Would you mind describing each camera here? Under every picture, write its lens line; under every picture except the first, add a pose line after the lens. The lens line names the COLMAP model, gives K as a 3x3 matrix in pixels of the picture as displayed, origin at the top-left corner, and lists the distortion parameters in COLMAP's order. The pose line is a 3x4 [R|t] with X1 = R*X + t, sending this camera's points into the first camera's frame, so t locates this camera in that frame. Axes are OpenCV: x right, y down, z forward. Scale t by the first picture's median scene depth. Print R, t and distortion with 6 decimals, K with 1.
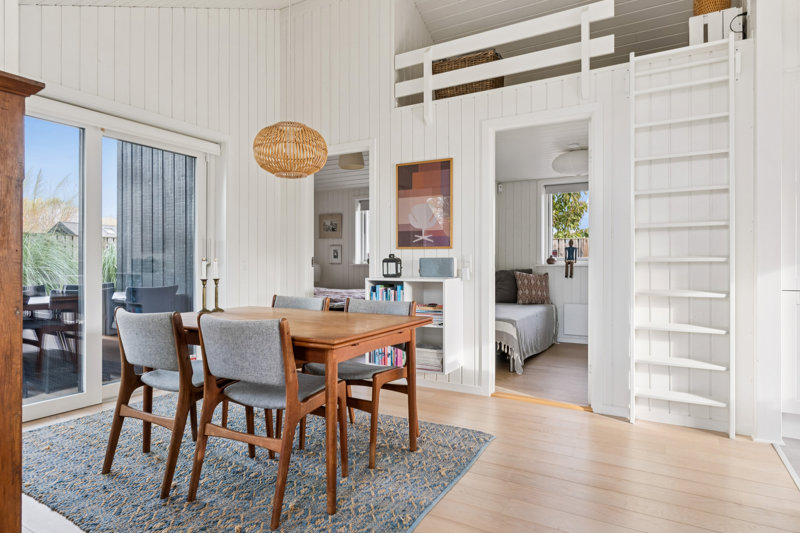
lens RADIAL K [[416.3, 0, 399.8], [0, 416.3, 263.5], [0, 0, 1]] dist [-0.001199, -0.000469]
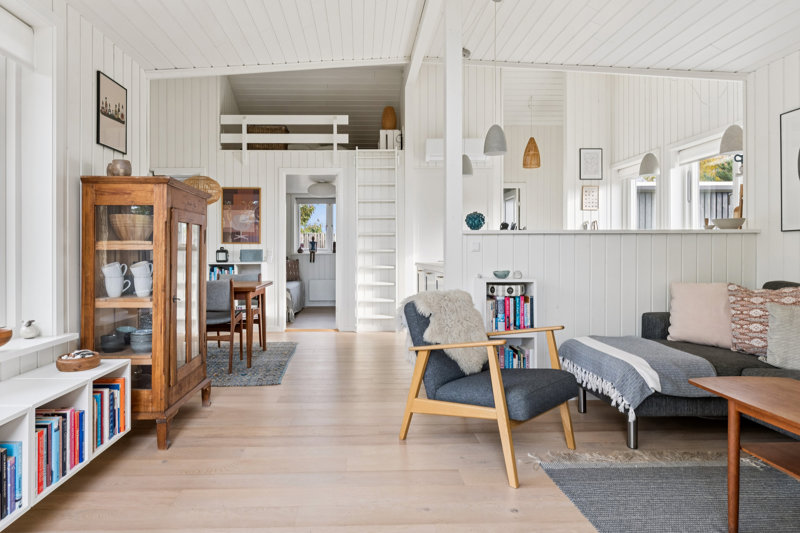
lens RADIAL K [[462.6, 0, 393.4], [0, 462.6, 265.4], [0, 0, 1]] dist [-0.001354, -0.000299]
pose [[0.796483, -0.019876, 0.604334, -0.552210], [0.002252, 0.999550, 0.029906, -0.004442], [-0.604657, -0.022458, 0.796169, -0.746506]]
